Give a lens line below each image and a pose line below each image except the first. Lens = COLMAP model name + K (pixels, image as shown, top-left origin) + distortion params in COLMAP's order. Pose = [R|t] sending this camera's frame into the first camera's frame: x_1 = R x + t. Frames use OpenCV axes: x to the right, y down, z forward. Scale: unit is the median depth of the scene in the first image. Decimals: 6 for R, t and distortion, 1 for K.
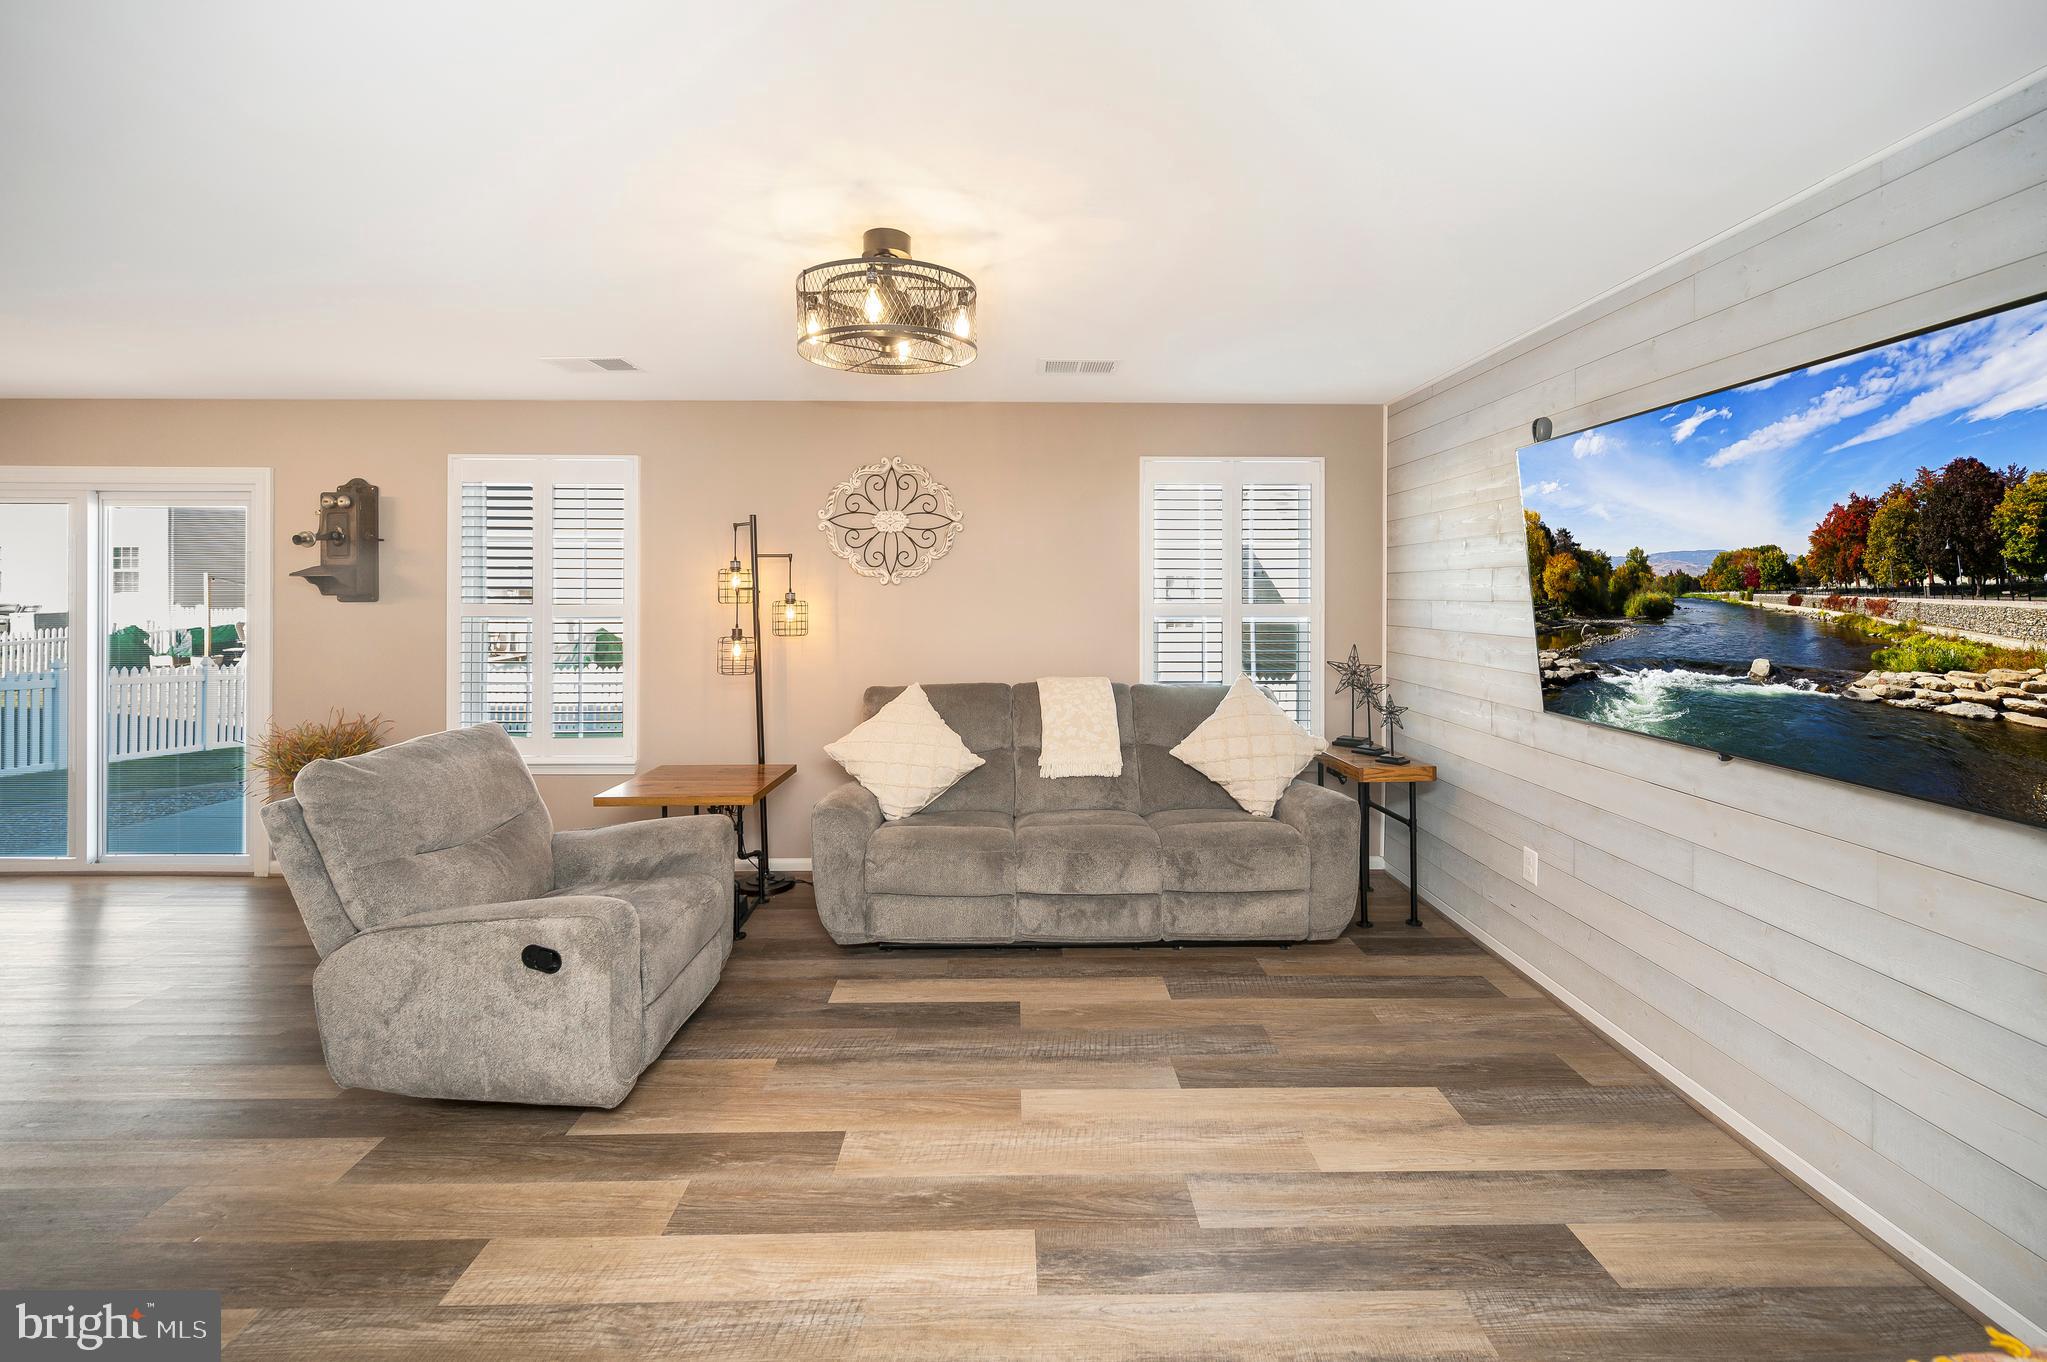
lens RADIAL K [[843.8, 0, 1028.0], [0, 843.8, 600.7], [0, 0, 1]] dist [0.000465, -0.000989]
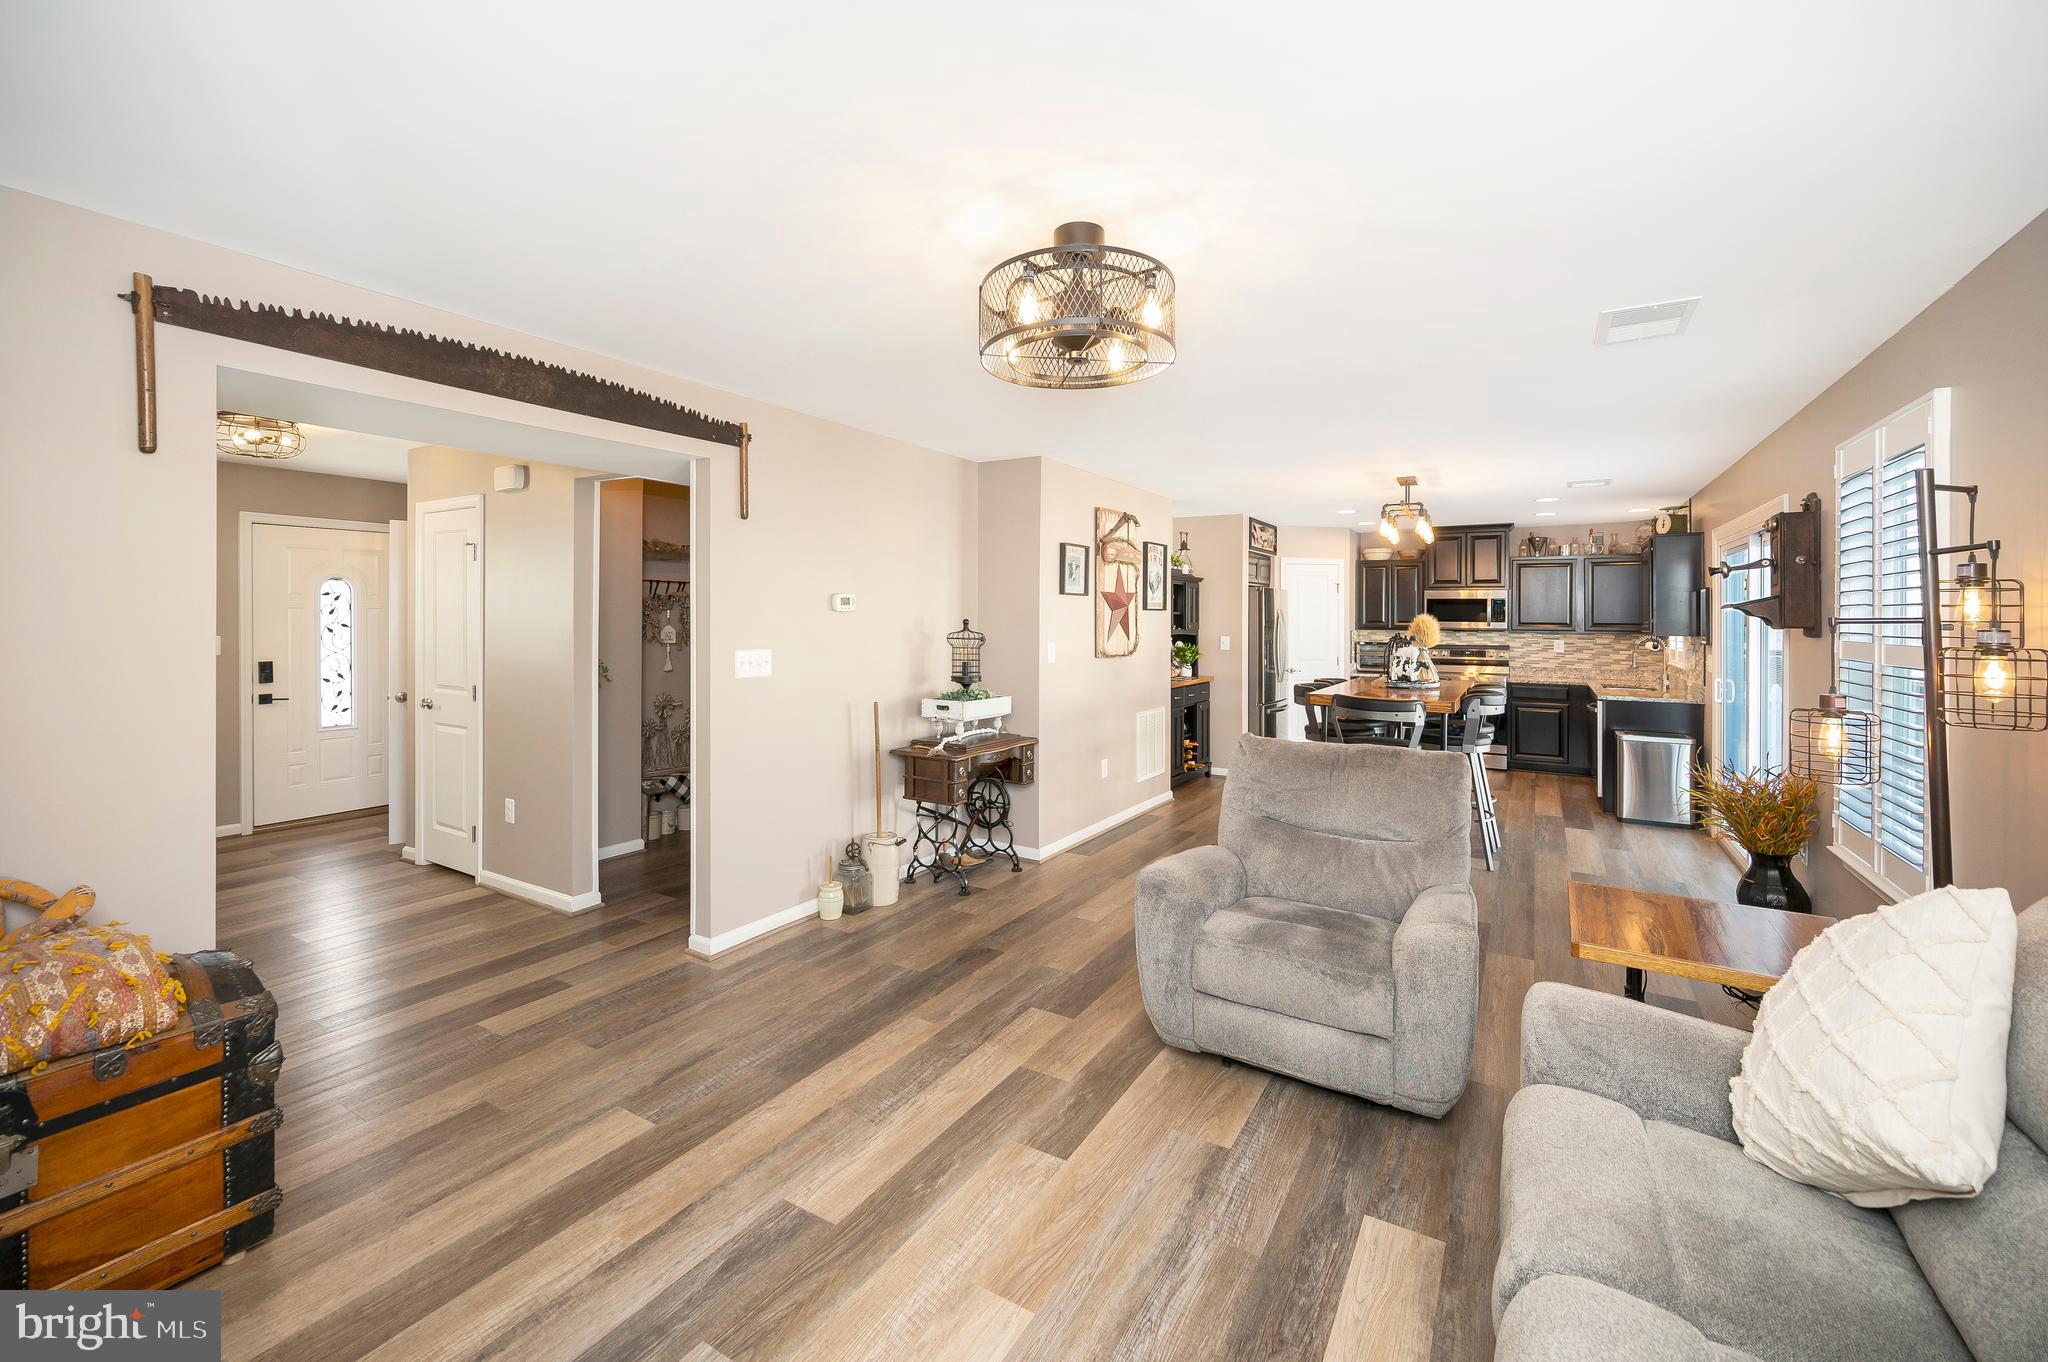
lens RADIAL K [[844.2, 0, 1029.9], [0, 844.2, 620.2], [0, 0, 1]] dist [0.000465, -0.000989]
pose [[-0.530627, -0.001272, -0.847604, 0.390831], [-0.014683, 0.999863, 0.007691, -0.011096], [0.847478, 0.016526, -0.530573, 0.884172]]
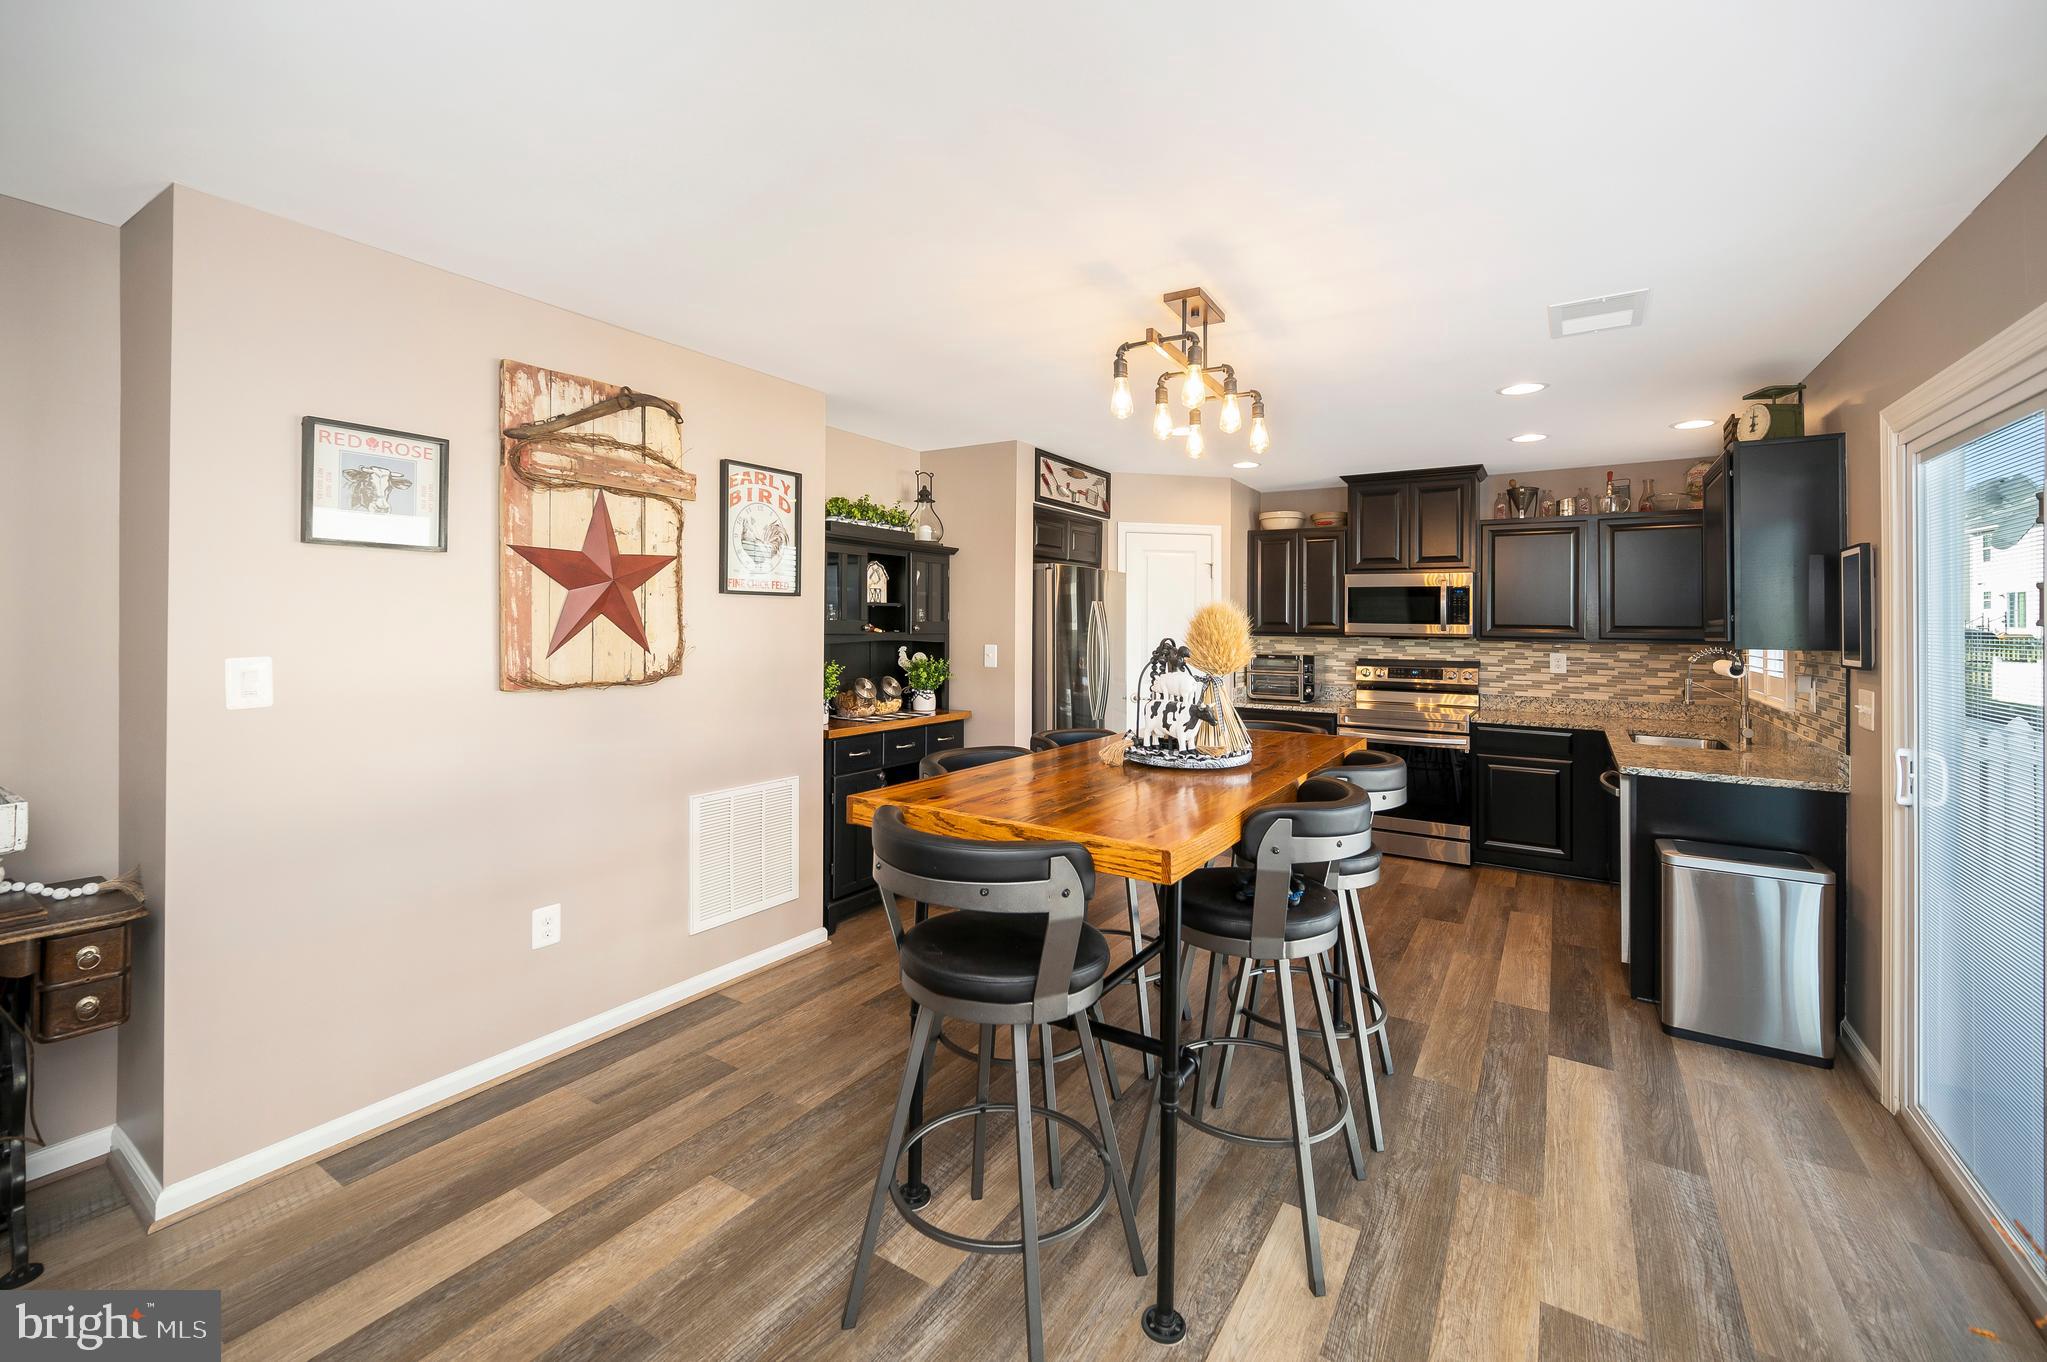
lens RADIAL K [[843.8, 0, 1023.7], [0, 843.8, 616.0], [0, 0, 1]] dist [0.000465, -0.000989]
pose [[-0.552028, -0.014279, -0.833703, -0.595334], [-0.020176, 0.999789, -0.003764, -0.000884], [0.833581, 0.014743, -0.552200, 0.918735]]
